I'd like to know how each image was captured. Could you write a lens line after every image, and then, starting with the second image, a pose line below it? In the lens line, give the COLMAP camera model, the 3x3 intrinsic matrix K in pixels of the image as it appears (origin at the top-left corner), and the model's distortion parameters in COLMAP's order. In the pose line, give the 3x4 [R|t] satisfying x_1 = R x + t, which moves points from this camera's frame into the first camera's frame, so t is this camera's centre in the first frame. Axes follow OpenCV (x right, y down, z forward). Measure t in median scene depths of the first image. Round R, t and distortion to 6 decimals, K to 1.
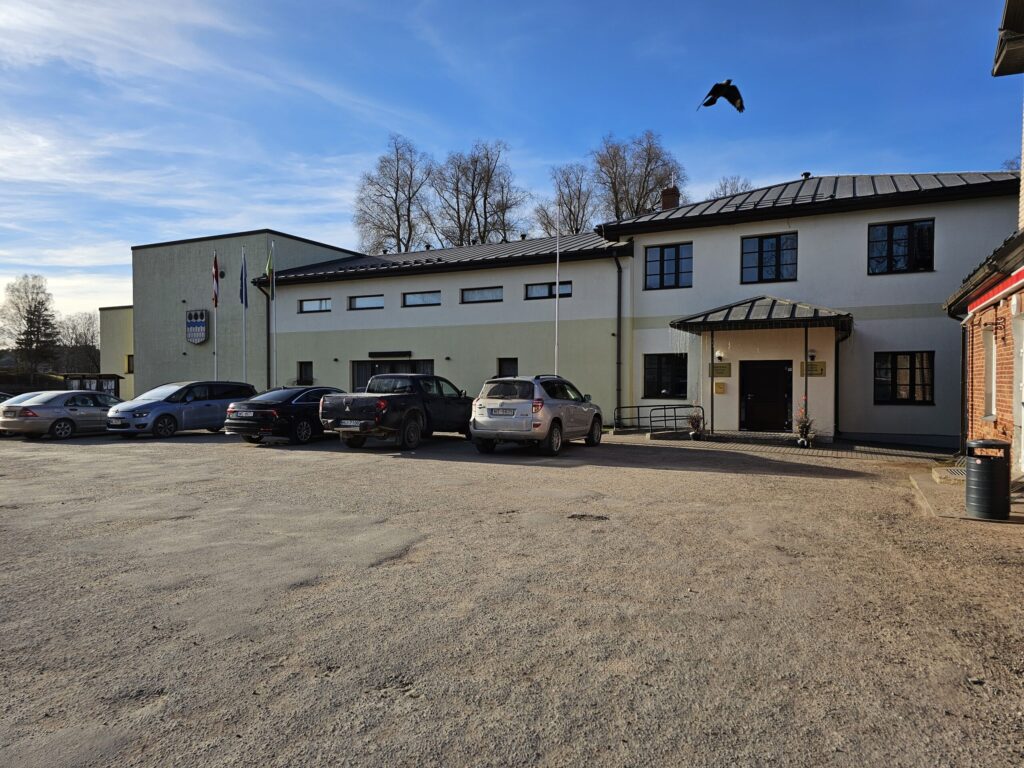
lens RADIAL K [[695.4, 0, 512.0], [0, 695.4, 384.0], [0, 0, 1]] dist [0.084584, 0.001514]
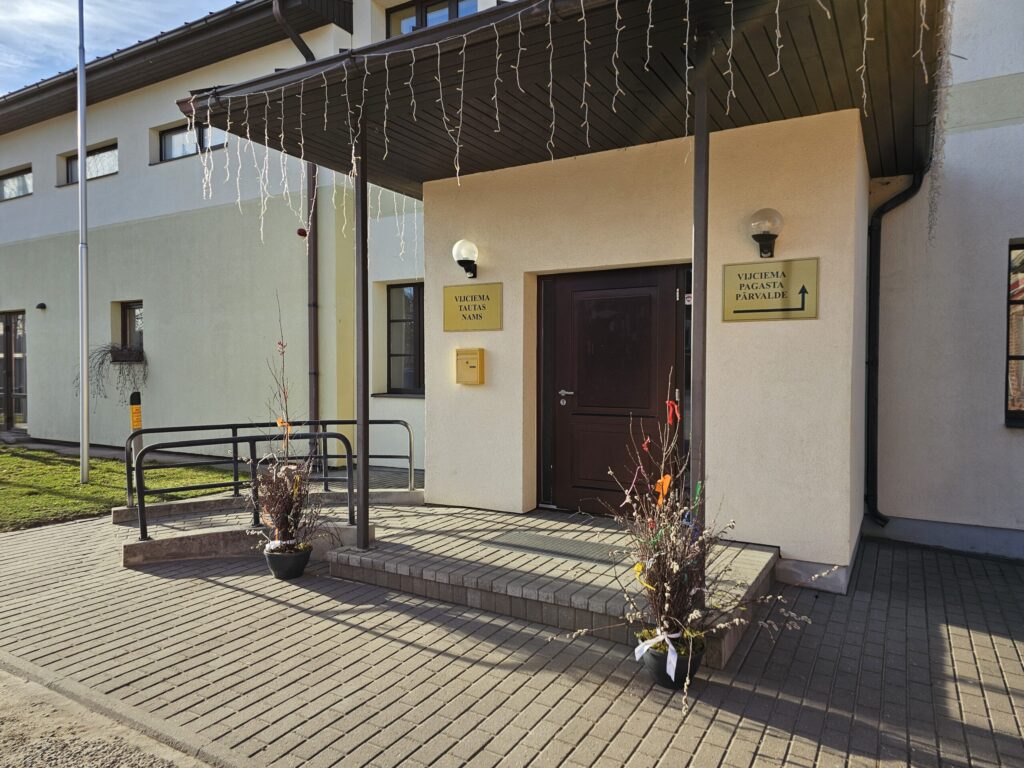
lens RADIAL K [[683.5, 0, 512.0], [0, 683.5, 384.0], [0, 0, 1]] dist [0.063883, -0.046365]
pose [[0.997191, 0.008140, -0.074460, 0.335853], [-0.006905, 0.999835, 0.016821, 0.007903], [0.074584, -0.016259, 0.997082, 0.711991]]
